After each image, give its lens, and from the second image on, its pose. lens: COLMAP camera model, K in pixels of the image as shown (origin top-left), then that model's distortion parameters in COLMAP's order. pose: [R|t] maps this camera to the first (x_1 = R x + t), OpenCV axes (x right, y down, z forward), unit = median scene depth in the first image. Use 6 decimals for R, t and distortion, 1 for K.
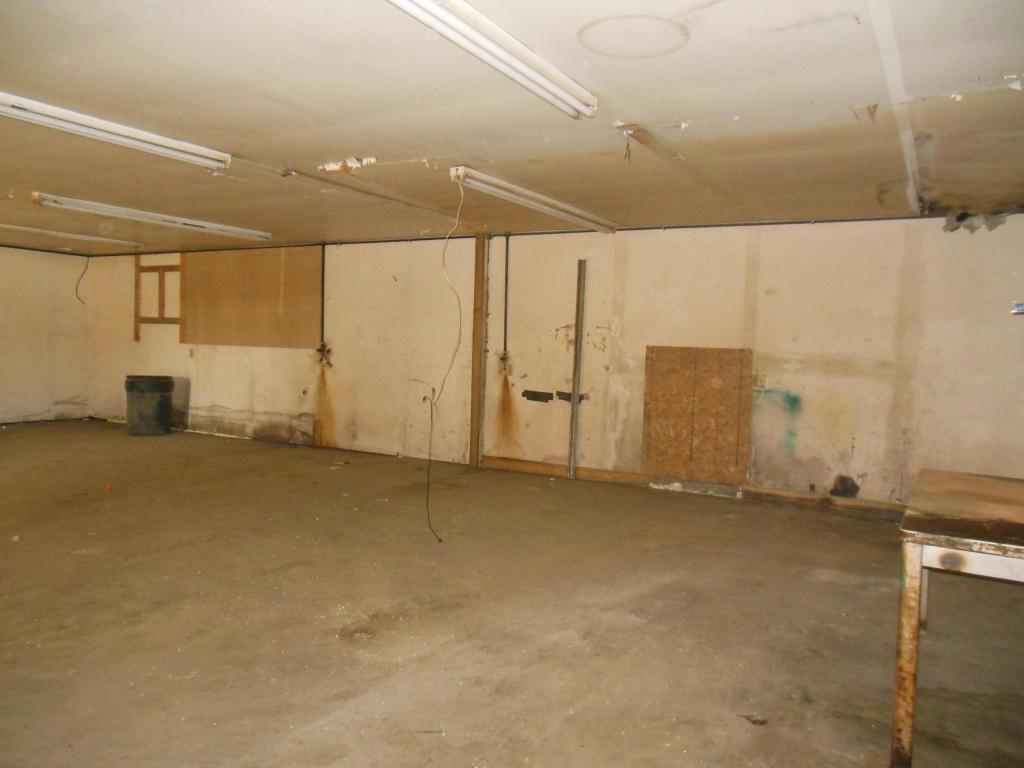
lens RADIAL K [[776.6, 0, 512.0], [0, 776.6, 384.0], [0, 0, 1]] dist [-0.082638, 0.132320]
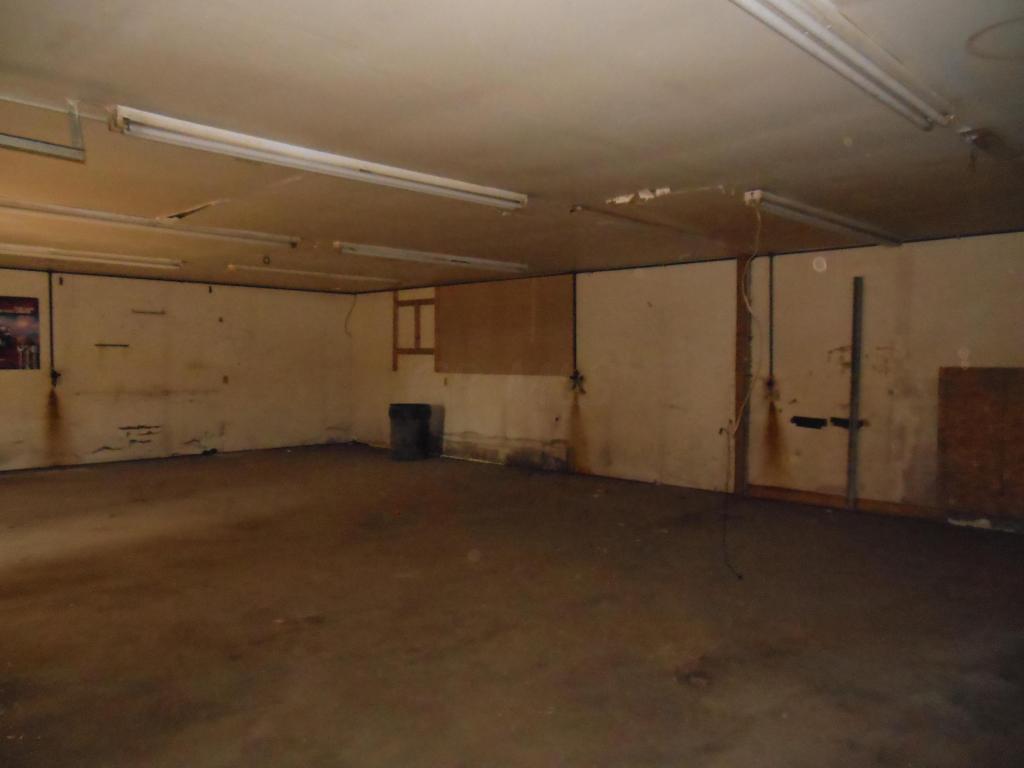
lens RADIAL K [[776.6, 0, 512.0], [0, 776.6, 384.0], [0, 0, 1]] dist [-0.082638, 0.132320]
pose [[0.967107, -0.017557, -0.253763, -0.076965], [0.011459, 0.999609, -0.025491, -0.011277], [0.254112, 0.021744, 0.966930, -0.002704]]
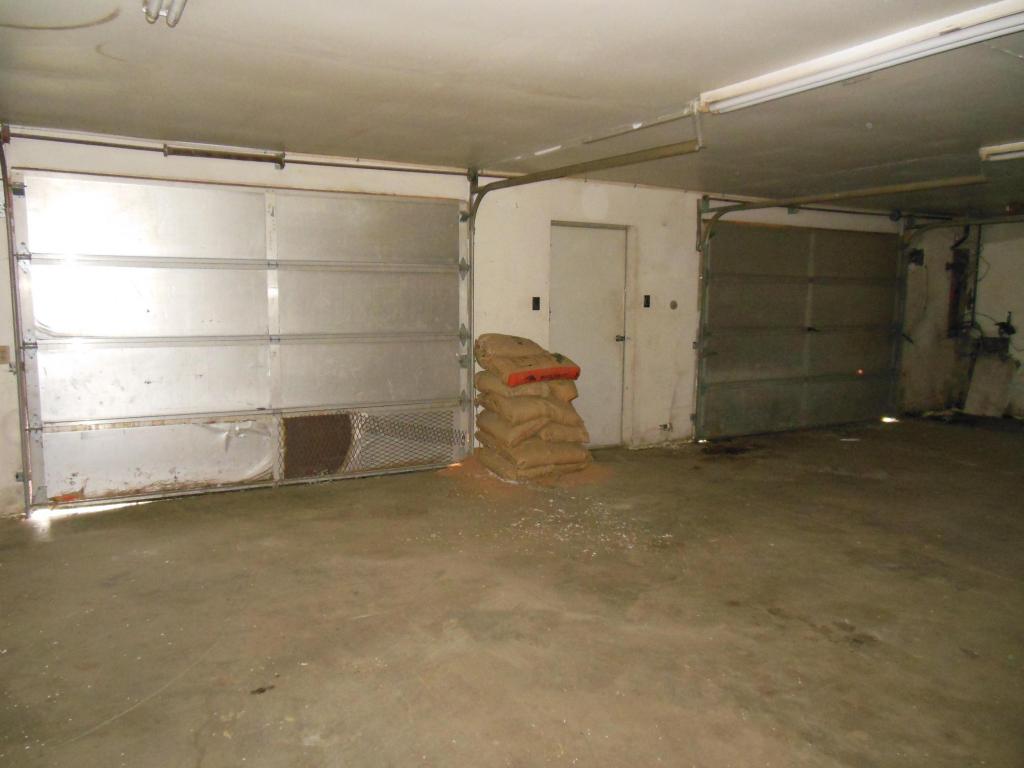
lens RADIAL K [[776.6, 0, 512.0], [0, 776.6, 384.0], [0, 0, 1]] dist [-0.082638, 0.132320]
pose [[-0.509174, 0.058783, -0.858654, 0.106884], [-0.069405, 0.991611, 0.109042, -0.036509], [0.857860, 0.115116, -0.500823, 0.499466]]
